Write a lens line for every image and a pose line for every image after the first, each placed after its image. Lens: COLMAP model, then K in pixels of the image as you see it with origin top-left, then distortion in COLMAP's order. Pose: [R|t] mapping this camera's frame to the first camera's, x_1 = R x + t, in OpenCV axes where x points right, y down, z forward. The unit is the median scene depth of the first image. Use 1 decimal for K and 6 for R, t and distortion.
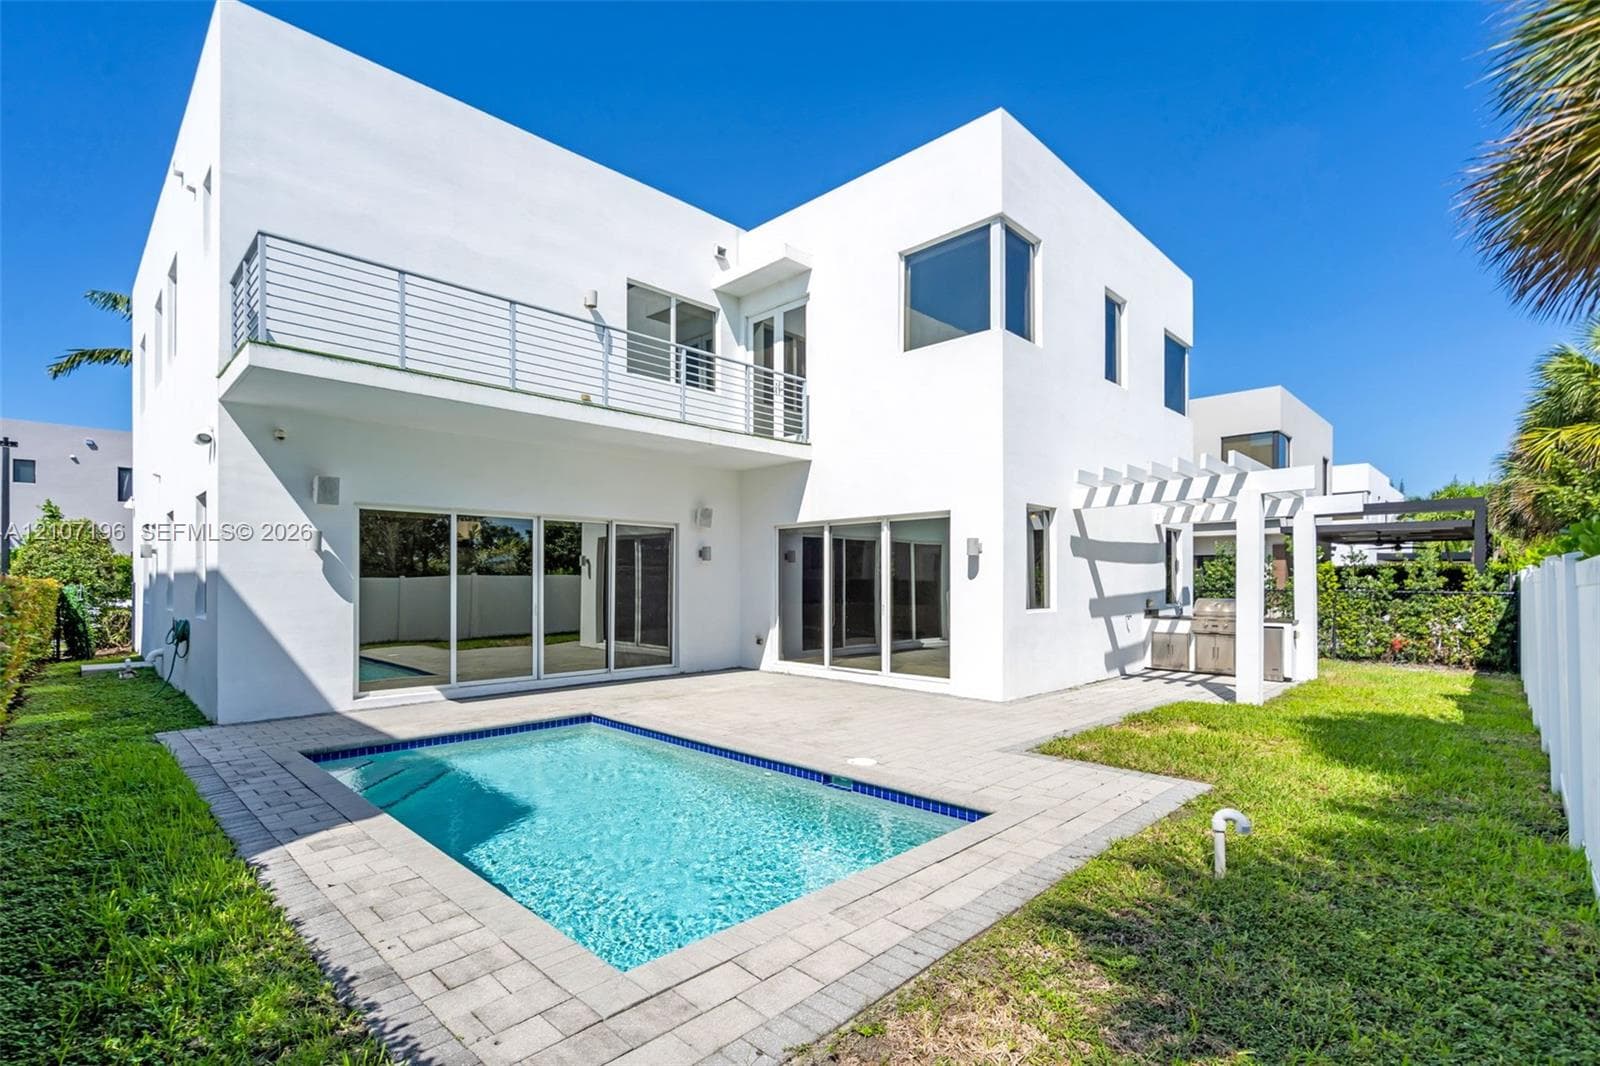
lens RADIAL K [[736.4, 0, 797.9], [0, 736.4, 577.2], [0, 0, 1]] dist [-0.002177, 0.000200]
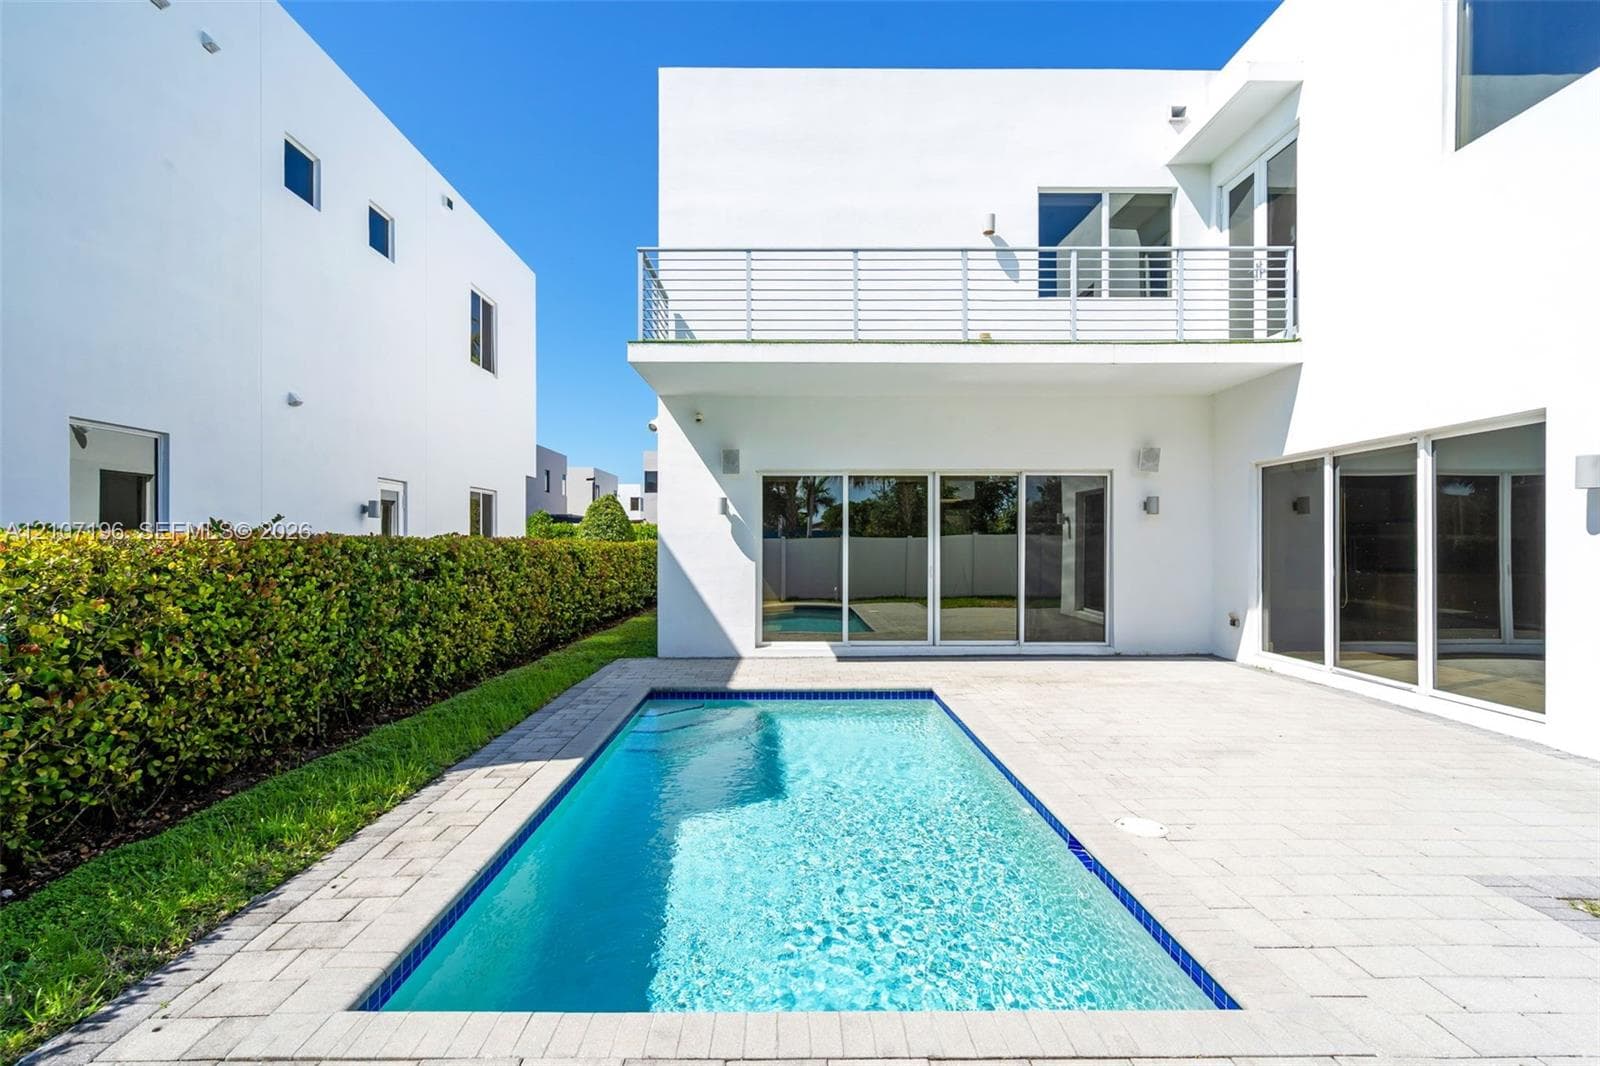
lens RADIAL K [[746.2, 0, 800.0], [0, 746.2, 533.0], [0, 0, 1]] dist [0.000249, 0.000805]
pose [[0.710938, -0.008856, -0.703199, 0.184469], [0.005325, 0.999960, -0.007210, 0.001835], [0.703234, 0.001382, 0.710957, 0.192740]]
